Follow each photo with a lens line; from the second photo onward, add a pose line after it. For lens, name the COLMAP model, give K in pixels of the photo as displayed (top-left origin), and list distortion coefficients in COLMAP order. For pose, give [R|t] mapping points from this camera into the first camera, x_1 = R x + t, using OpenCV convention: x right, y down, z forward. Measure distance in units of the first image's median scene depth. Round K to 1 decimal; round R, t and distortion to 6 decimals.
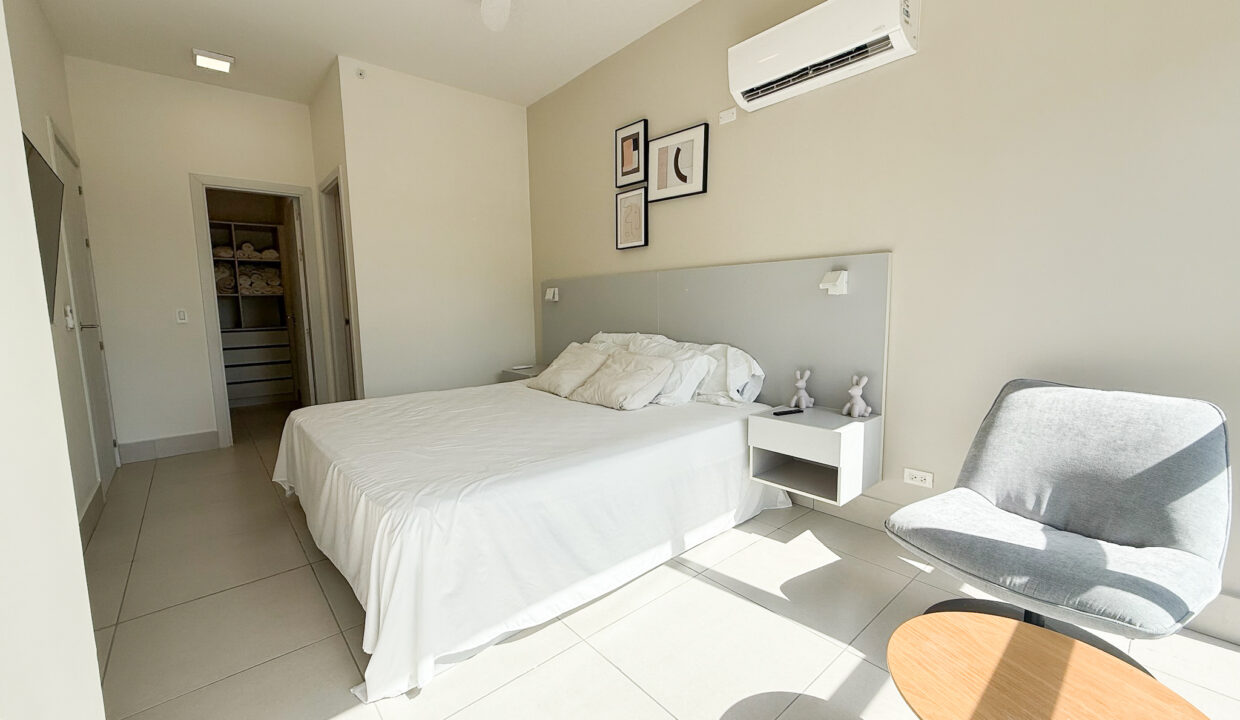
lens RADIAL K [[489.8, 0, 620.0], [0, 489.8, 360.0], [0, 0, 1]] dist [-0.001047, 0.000678]
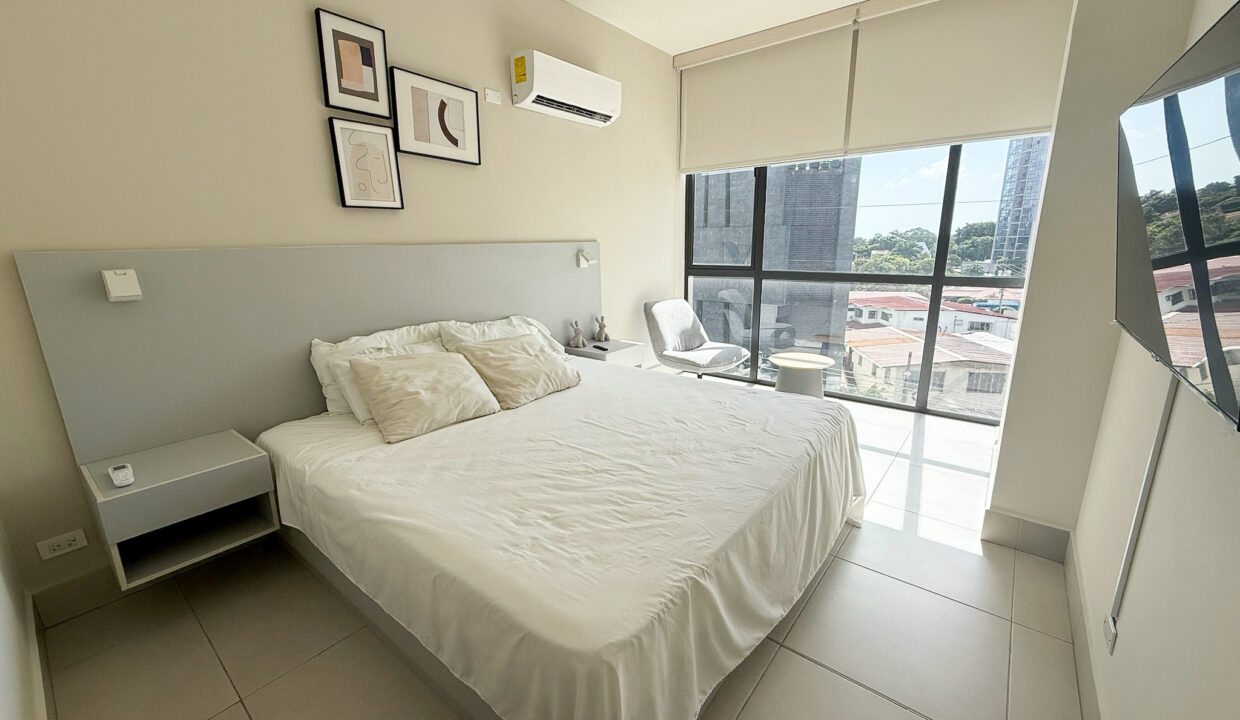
lens RADIAL K [[489.8, 0, 620.0], [0, 489.8, 360.0], [0, 0, 1]] dist [-0.001047, 0.000678]
pose [[-0.172504, -0.205305, 0.963375, -0.777839], [0.136983, 0.963533, 0.229867, -0.136469], [-0.975437, 0.171619, -0.138090, 0.812838]]
